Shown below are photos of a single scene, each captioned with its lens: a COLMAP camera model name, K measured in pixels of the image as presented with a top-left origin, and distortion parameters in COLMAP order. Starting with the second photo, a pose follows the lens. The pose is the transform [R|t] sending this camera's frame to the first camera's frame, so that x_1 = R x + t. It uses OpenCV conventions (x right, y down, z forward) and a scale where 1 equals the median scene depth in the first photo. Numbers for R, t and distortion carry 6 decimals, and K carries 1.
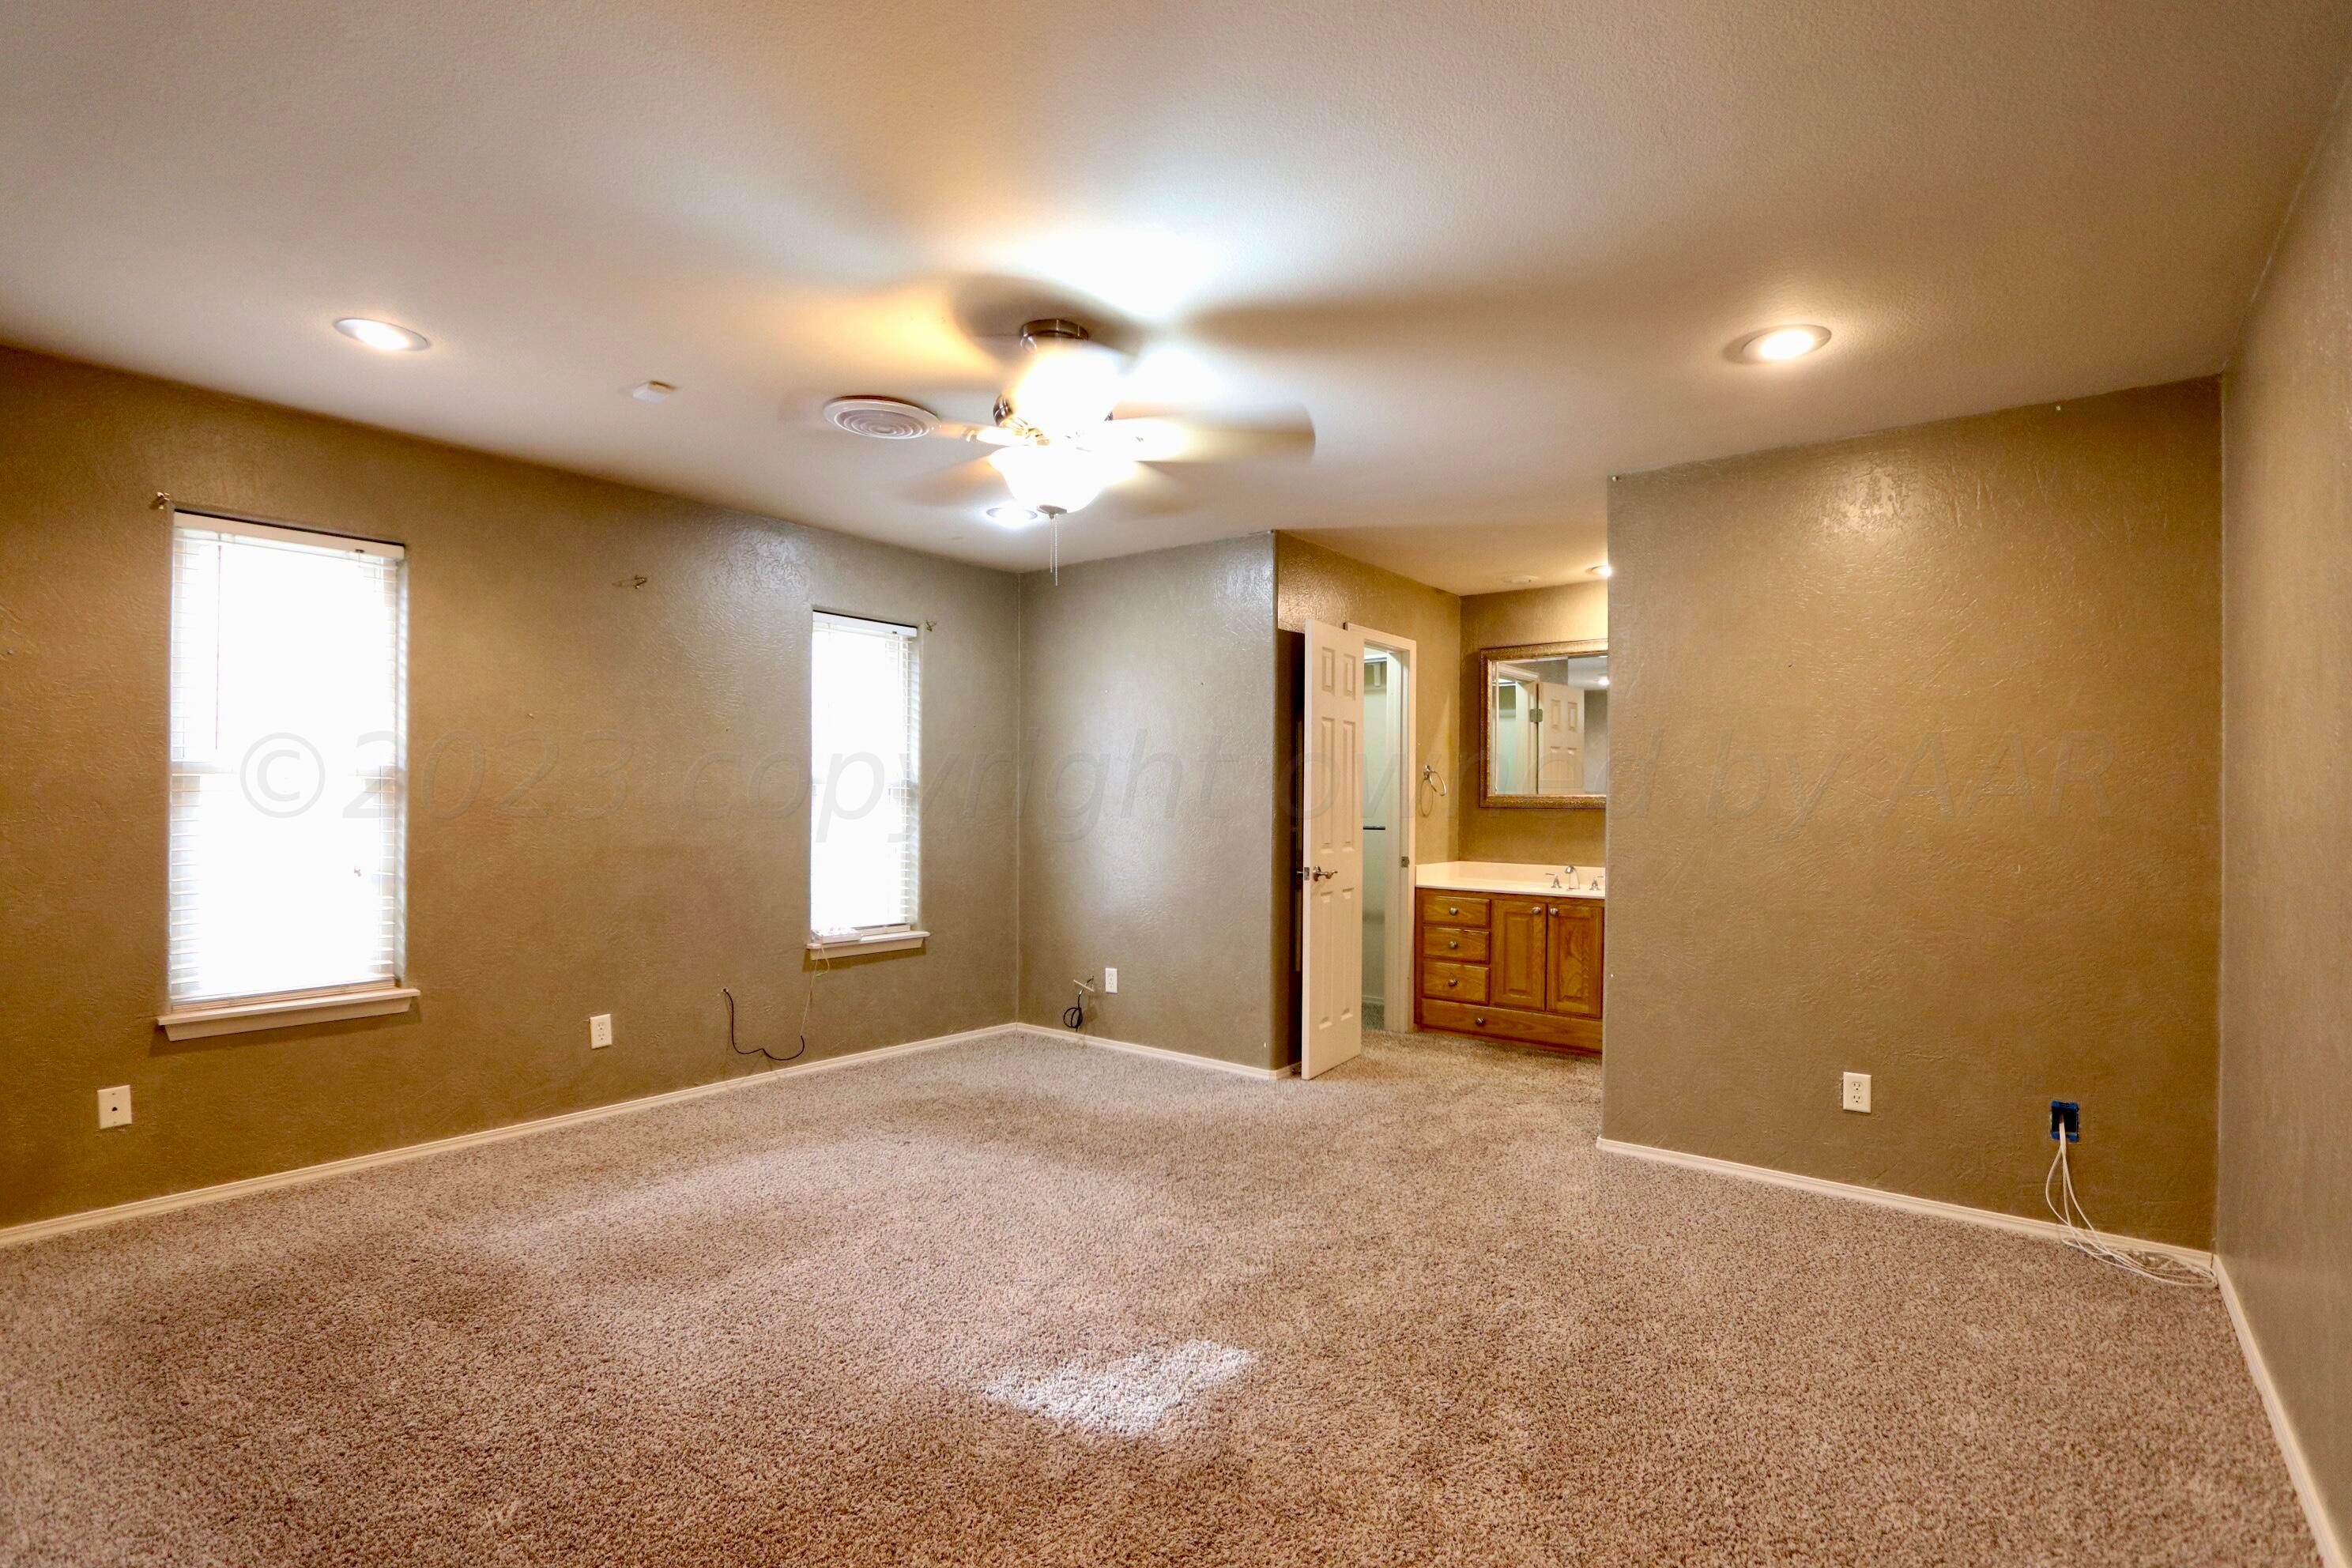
lens RADIAL K [[1097.3, 0, 1175.5], [0, 1097.3, 793.1], [0, 0, 1]] dist [-0.020236, 0.002067]
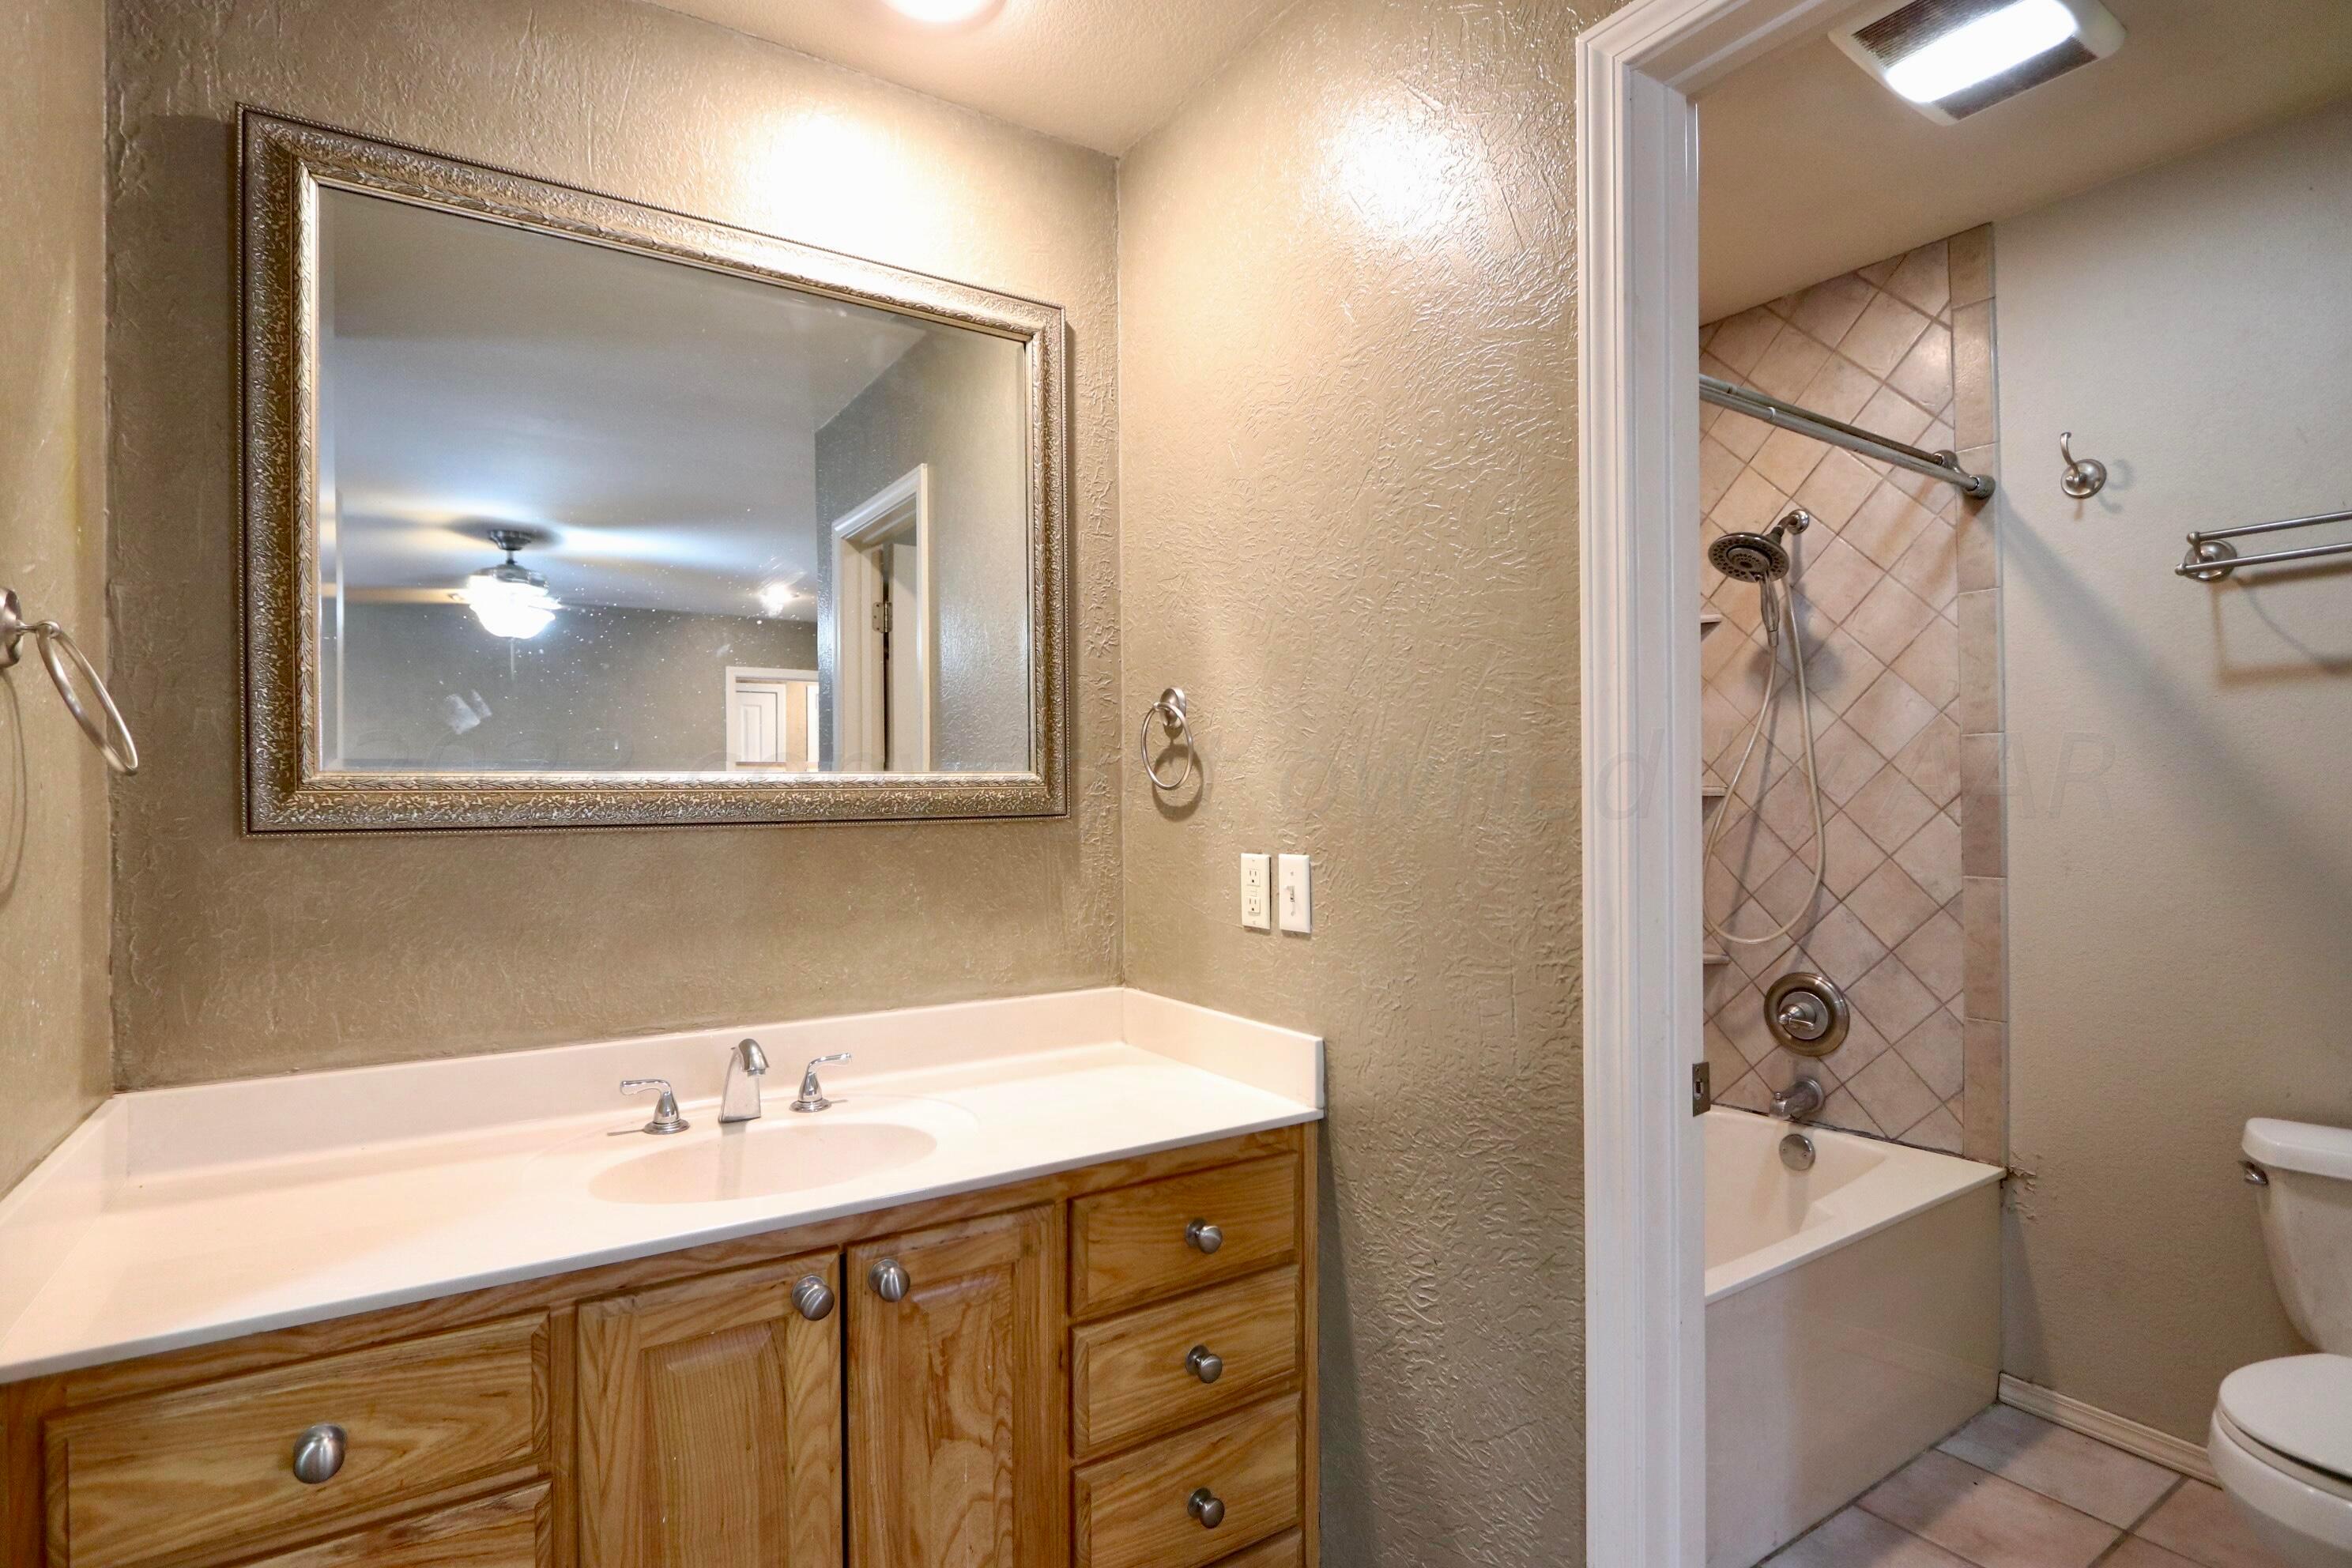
lens RADIAL K [[1154.5, 0, 1181.2], [0, 1154.5, 795.8], [0, 0, 1]] dist [-0.002019, 0.000127]
pose [[0.308263, 0.002096, 0.951299, 0.131313], [0.002234, 0.999993, -0.002927, 0.008074], [-0.951298, 0.003027, 0.308257, 0.848321]]
